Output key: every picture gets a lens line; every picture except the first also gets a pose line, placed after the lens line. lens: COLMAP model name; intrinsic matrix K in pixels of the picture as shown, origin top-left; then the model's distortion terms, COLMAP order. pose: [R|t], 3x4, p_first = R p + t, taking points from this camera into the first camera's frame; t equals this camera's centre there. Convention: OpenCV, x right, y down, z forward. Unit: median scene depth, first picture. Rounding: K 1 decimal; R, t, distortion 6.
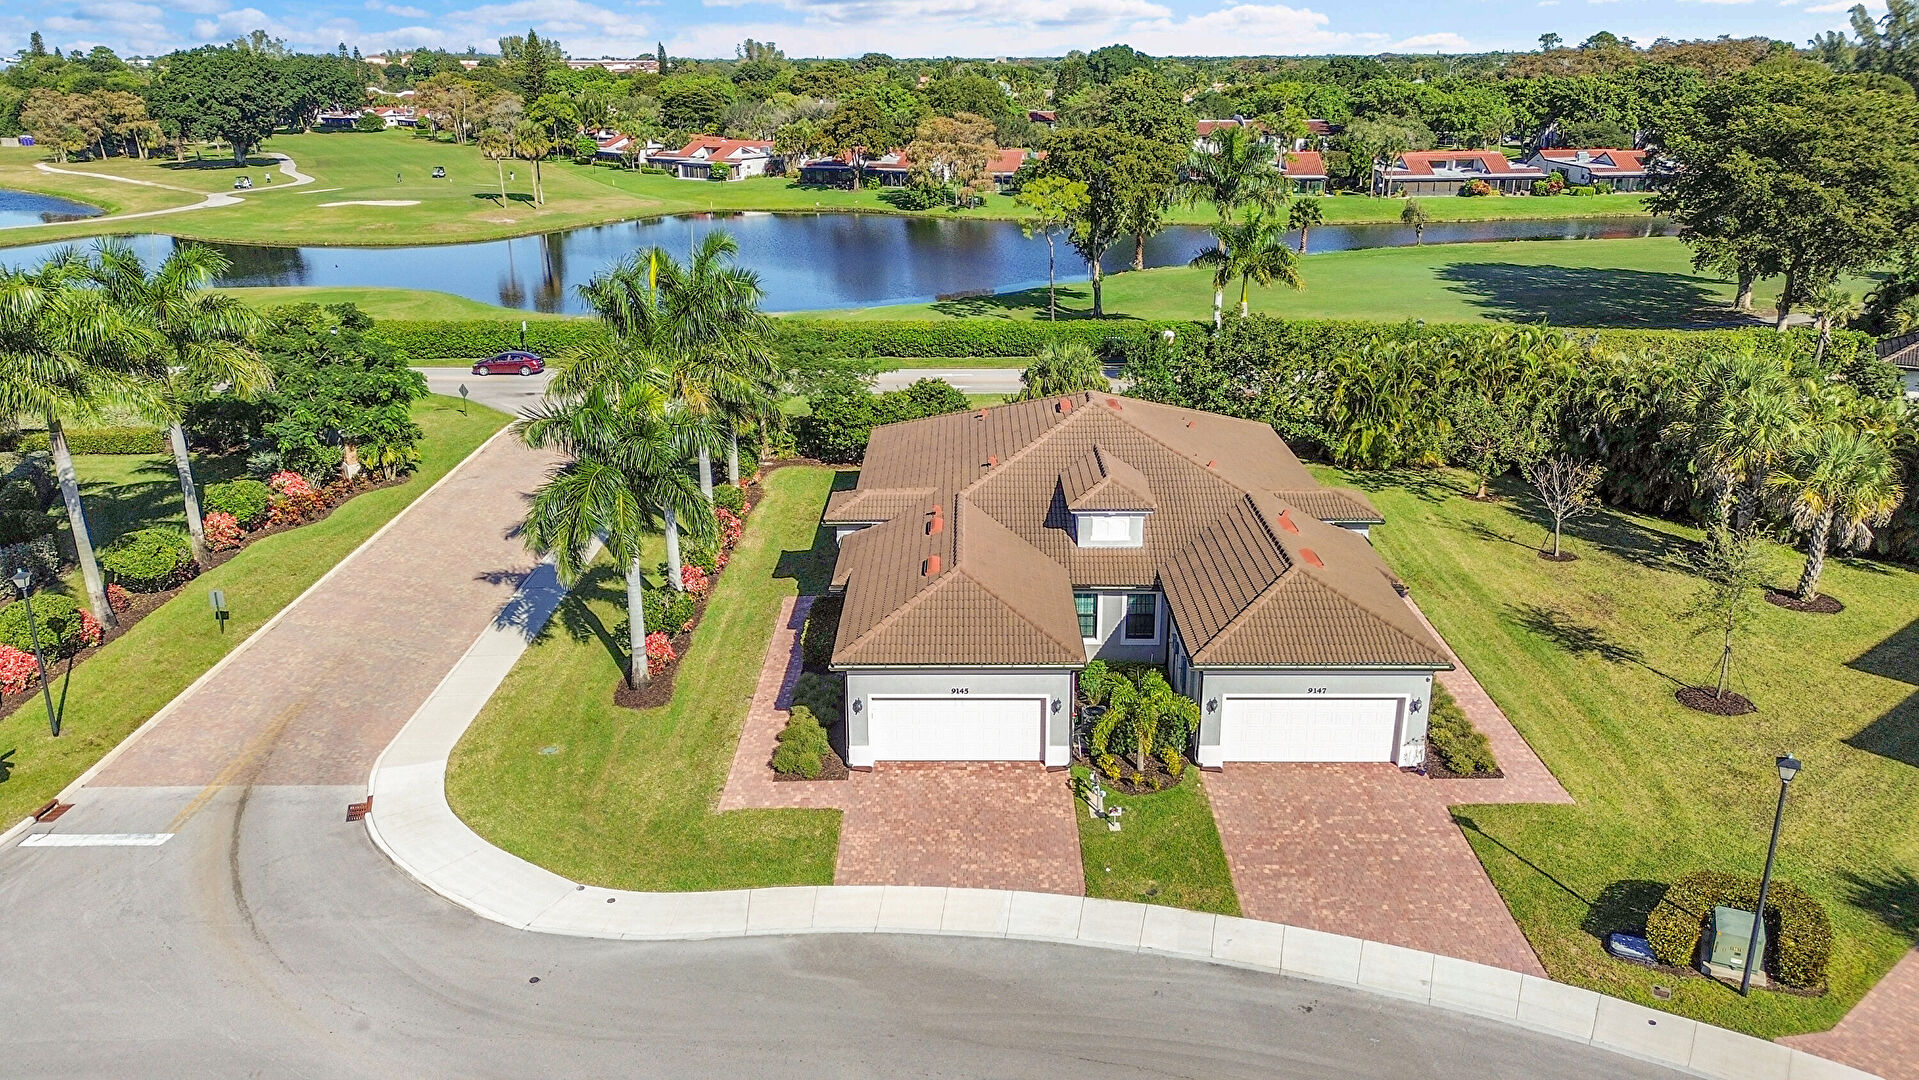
lens RADIAL K [[1358.8, 0, 959.5], [0, 1358.8, 540.0], [0, 0, 1]] dist [0.032700, -0.003213]
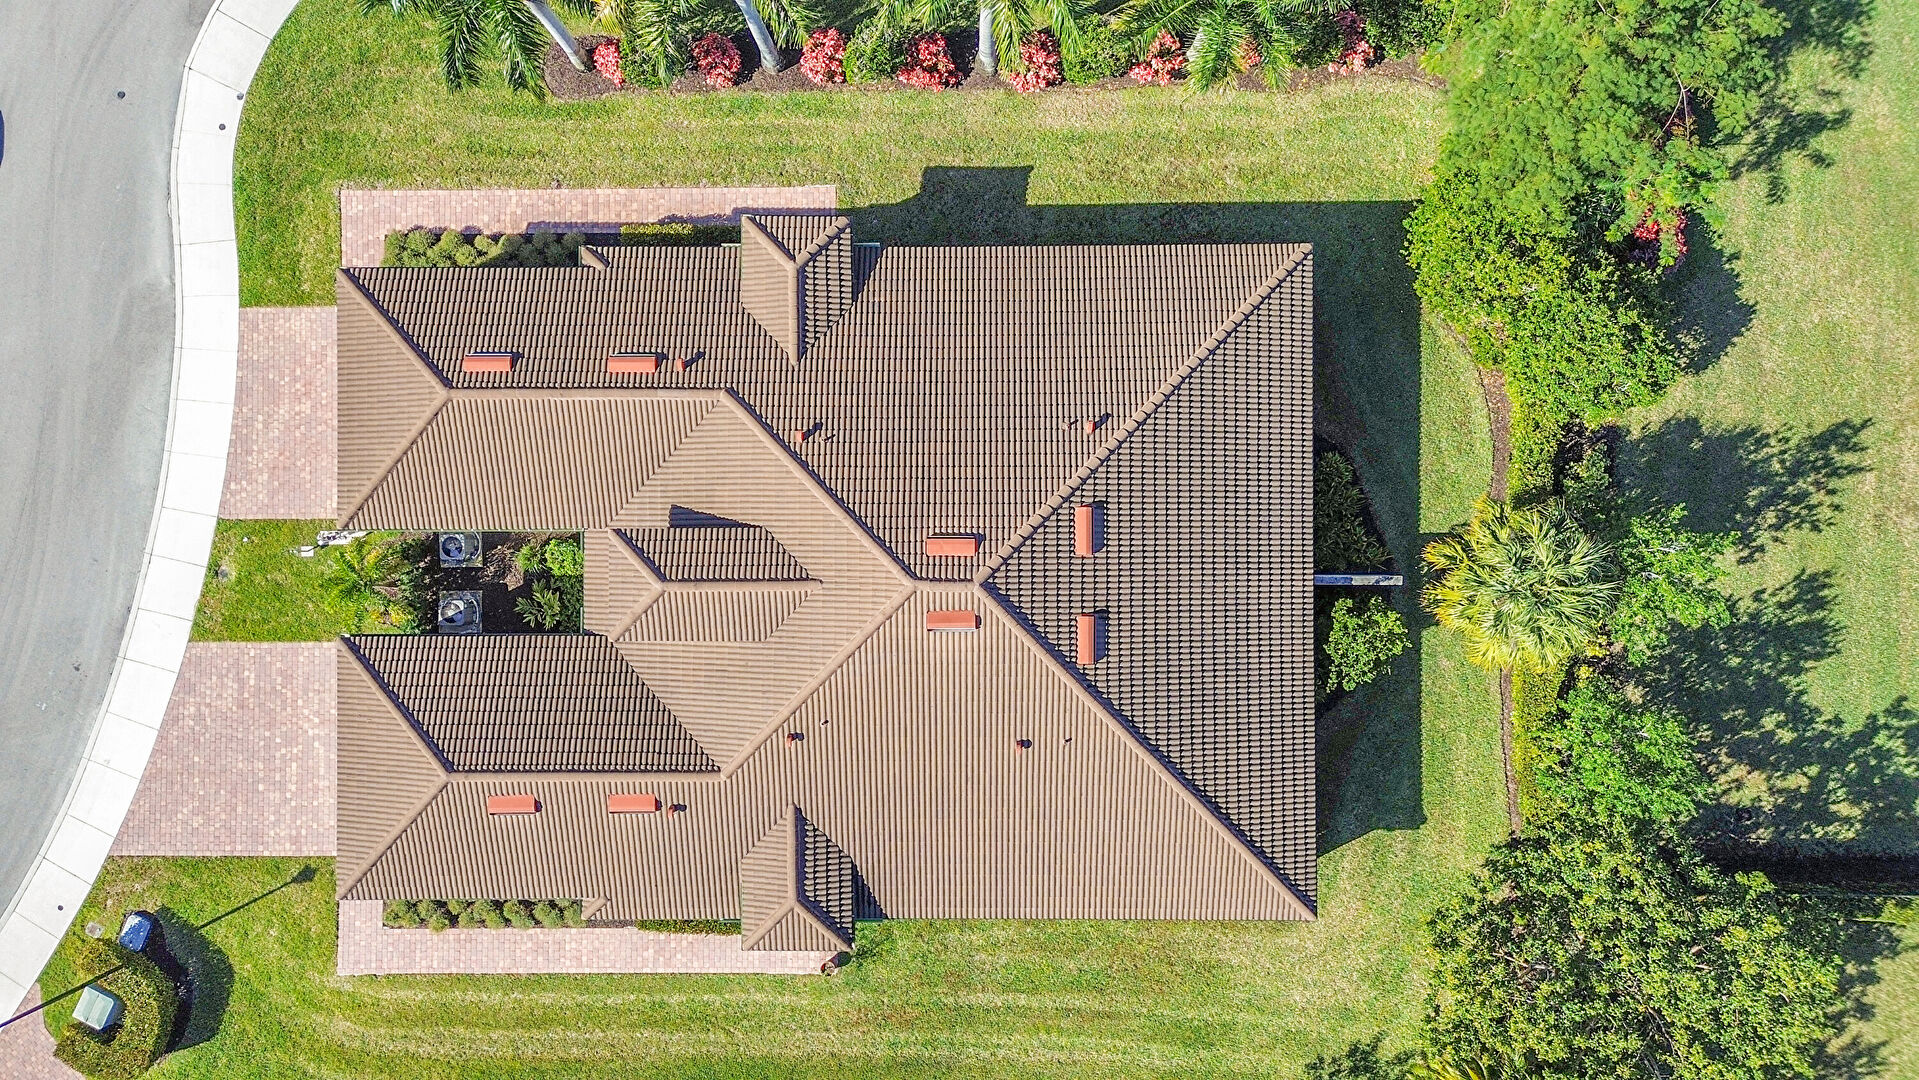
lens RADIAL K [[1358.8, 0, 959.5], [0, 1358.8, 540.0], [0, 0, 1]] dist [0.032700, -0.003213]
pose [[0.003222, 0.999974, 0.006425, 0.095982], [-0.315472, -0.005080, 0.948921, -0.995808], [0.948929, -0.005084, 0.315448, 1.117322]]
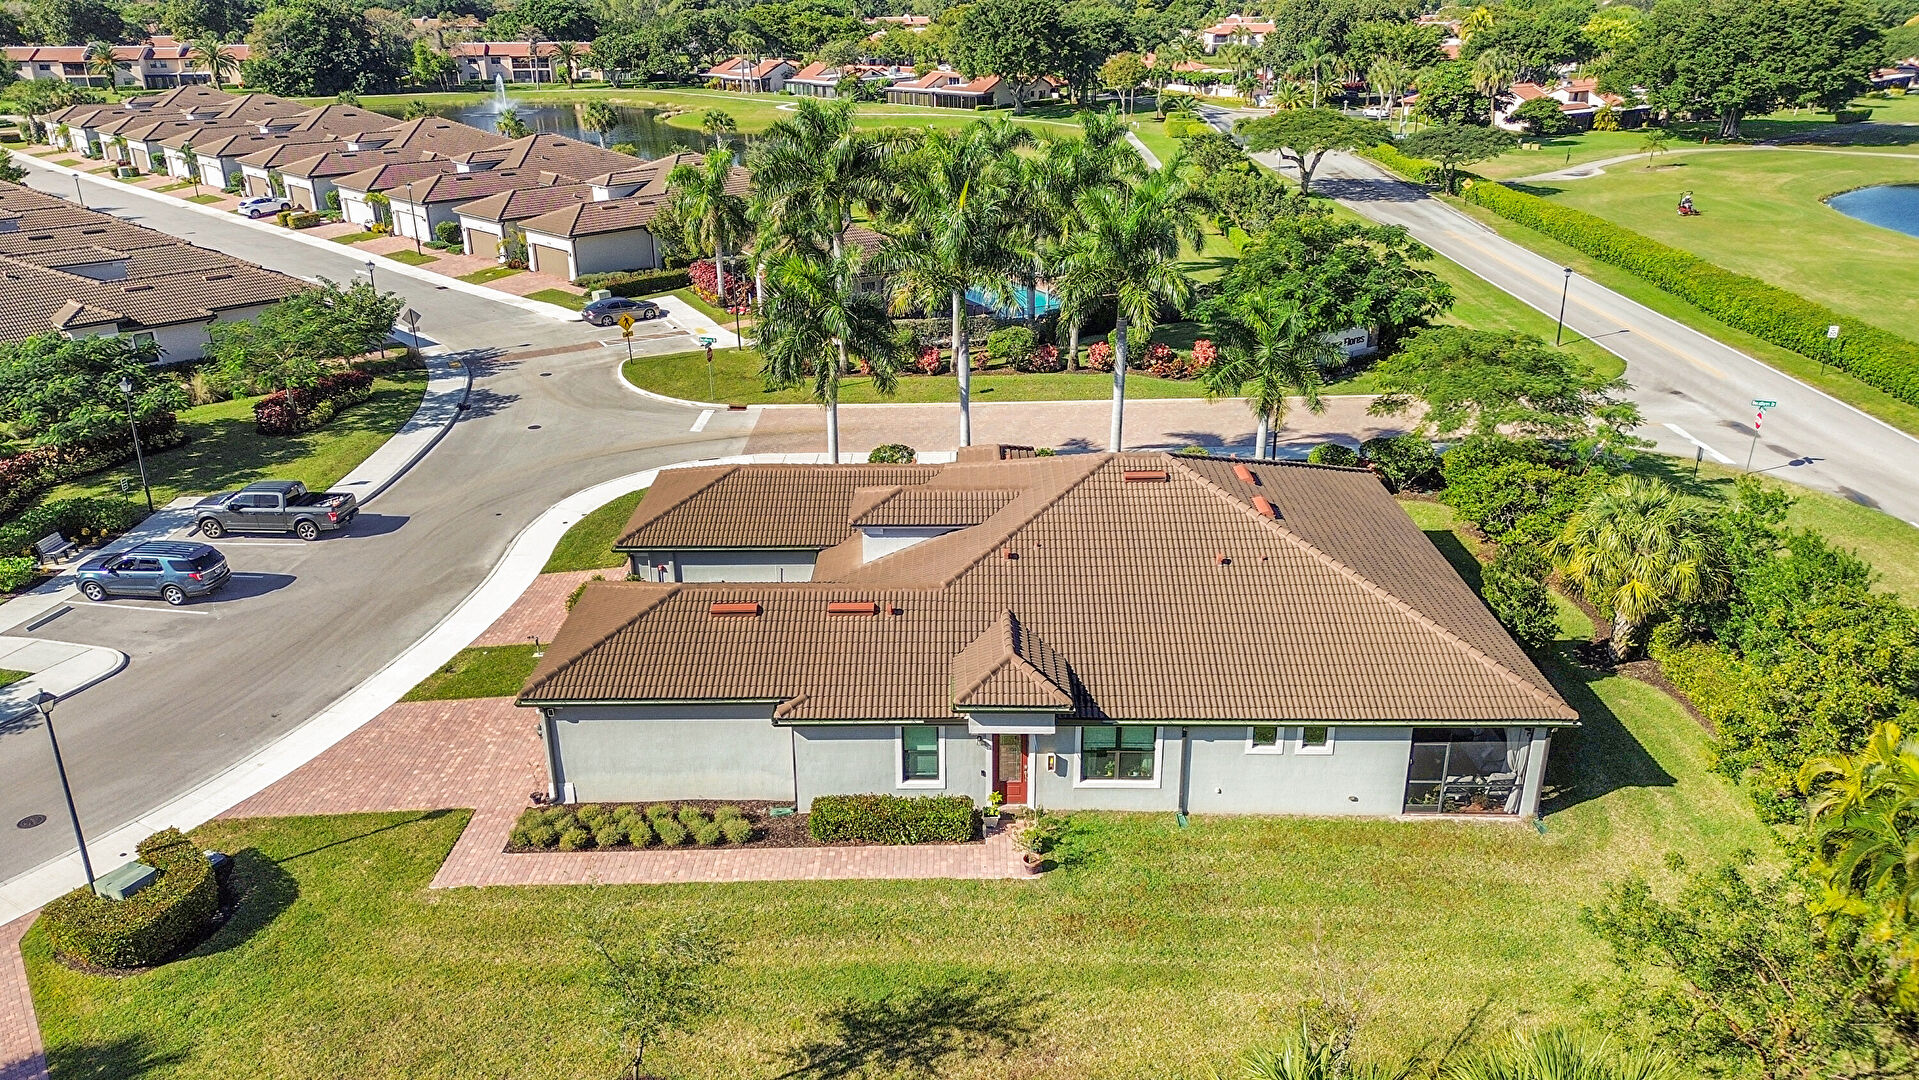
lens RADIAL K [[1358.8, 0, 959.5], [0, 1358.8, 540.0], [0, 0, 1]] dist [0.032700, -0.003213]
pose [[-0.001578, 0.385237, -0.922816, 1.174752], [-0.330139, 0.870876, 0.364119, -0.440535], [0.943931, 0.305232, 0.125808, 1.134994]]
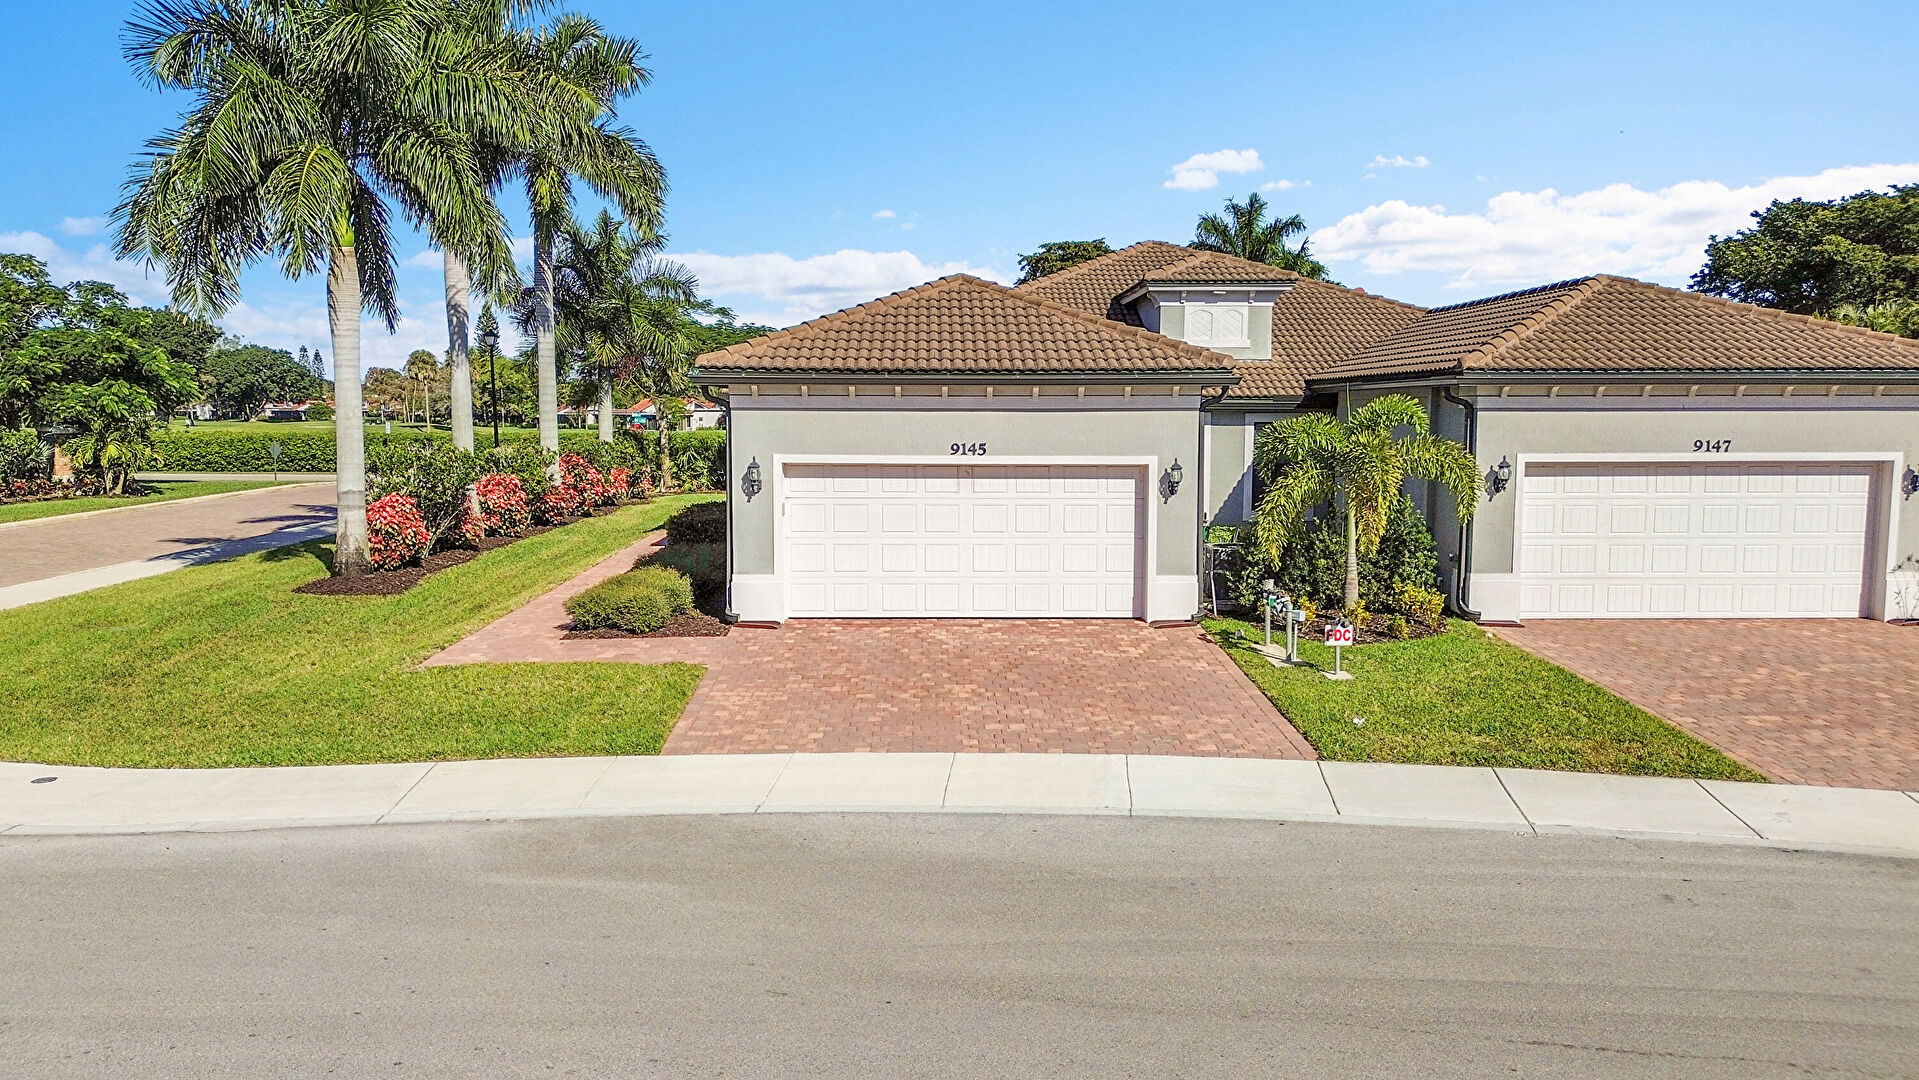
lens RADIAL K [[1358.8, 0, 959.5], [0, 1358.8, 540.0], [0, 0, 1]] dist [0.032700, -0.003213]
pose [[0.999506, 0.003676, 0.031220, -0.018136], [0.004168, 0.968874, -0.247519, 0.266102], [-0.031158, 0.247527, 0.968380, 0.557419]]
